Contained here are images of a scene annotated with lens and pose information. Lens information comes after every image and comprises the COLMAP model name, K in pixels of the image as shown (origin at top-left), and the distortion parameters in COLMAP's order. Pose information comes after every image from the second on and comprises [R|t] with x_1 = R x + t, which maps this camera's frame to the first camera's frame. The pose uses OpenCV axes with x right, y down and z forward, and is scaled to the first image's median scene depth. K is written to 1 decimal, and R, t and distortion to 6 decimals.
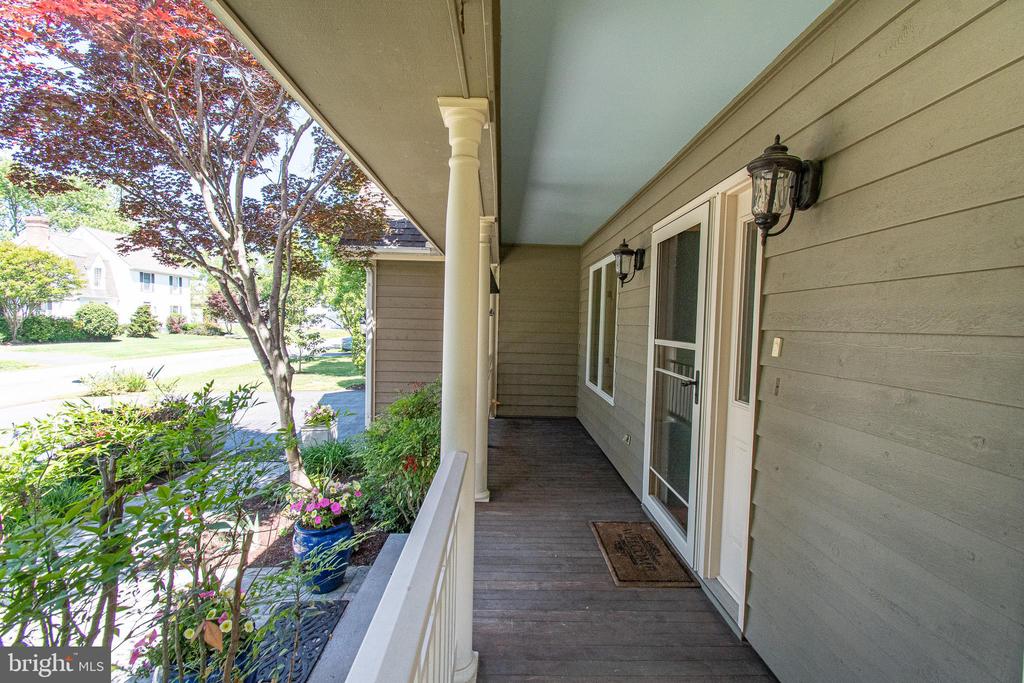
lens RADIAL K [[449.9, 0, 511.8], [0, 449.9, 342.8], [0, 0, 1]] dist [-0.000855, 0.000624]
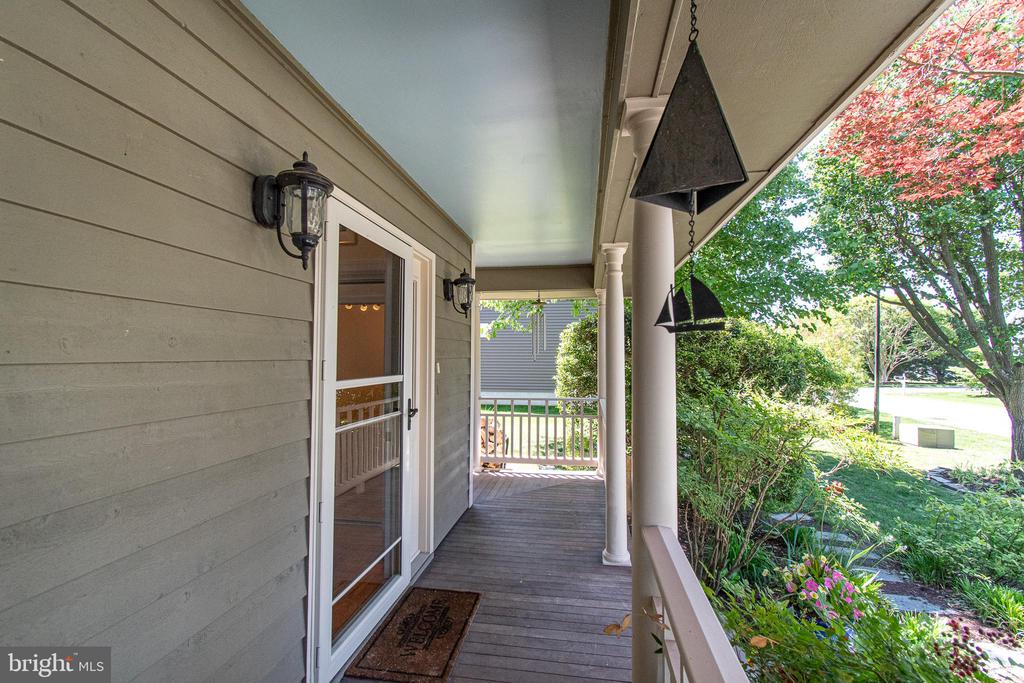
lens RADIAL K [[449.9, 0, 514.4], [0, 449.9, 349.2], [0, 0, 1]] dist [-0.000855, 0.000624]
pose [[-0.981533, -0.024271, 0.189747, -0.034093], [-0.018266, 0.999277, 0.033333, -0.095566], [-0.190419, 0.029251, -0.981267, 1.963315]]
